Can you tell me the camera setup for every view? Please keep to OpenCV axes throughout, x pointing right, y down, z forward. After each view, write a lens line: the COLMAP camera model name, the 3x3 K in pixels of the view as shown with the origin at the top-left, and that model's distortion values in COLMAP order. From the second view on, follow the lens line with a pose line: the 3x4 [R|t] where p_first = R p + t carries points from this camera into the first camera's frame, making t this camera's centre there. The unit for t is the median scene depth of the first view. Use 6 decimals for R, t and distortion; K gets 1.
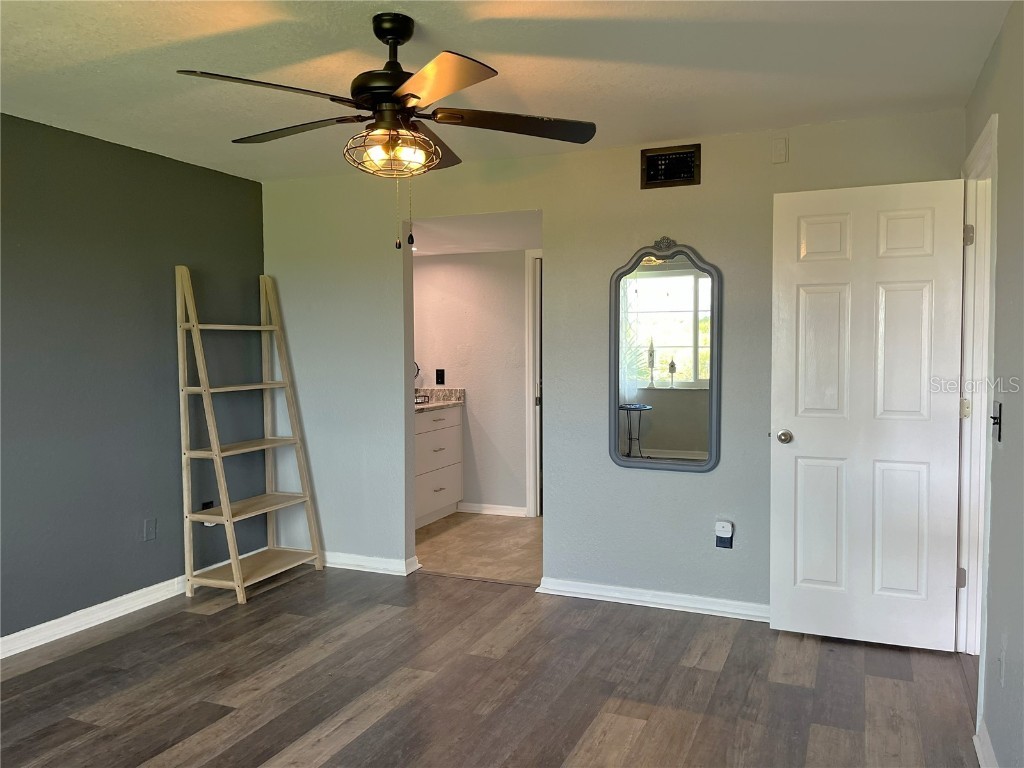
lens RADIAL K [[778.0, 0, 514.0], [0, 778.0, 380.5], [0, 0, 1]] dist [0.070464, -0.089590]
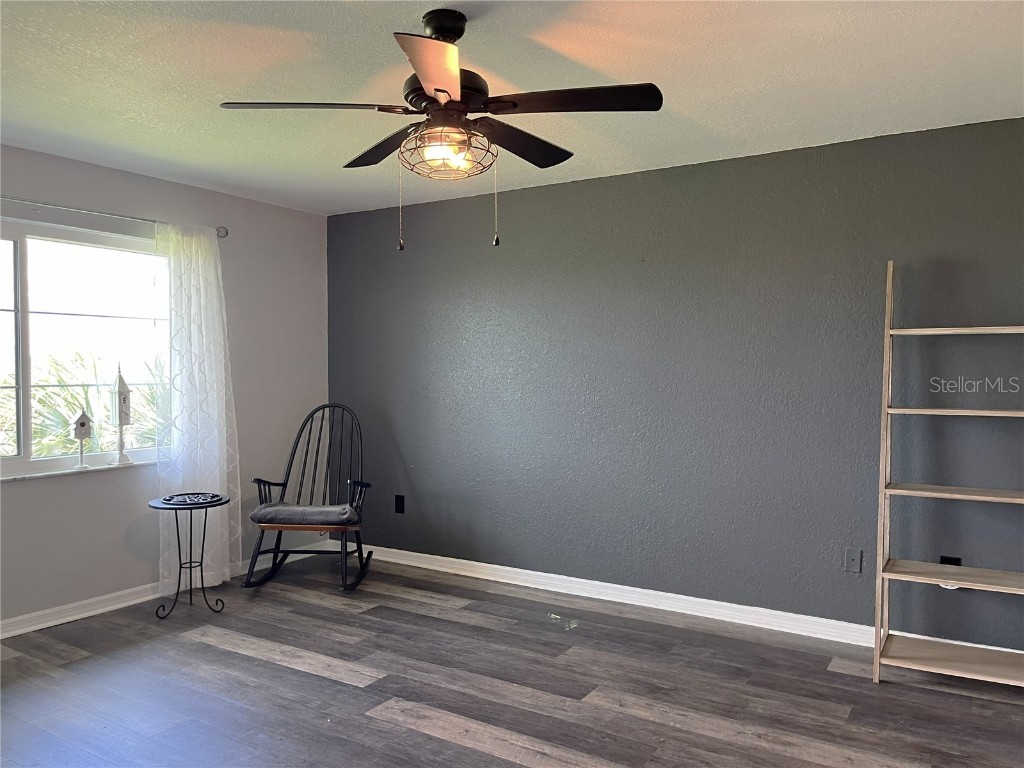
lens RADIAL K [[778.0, 0, 511.9], [0, 778.0, 381.9], [0, 0, 1]] dist [0.070464, -0.089590]
pose [[-0.143182, 0.026260, -0.989348, 0.571294], [-0.042732, 0.998552, 0.032688, -0.035327], [0.988773, 0.046957, -0.141852, 0.852356]]
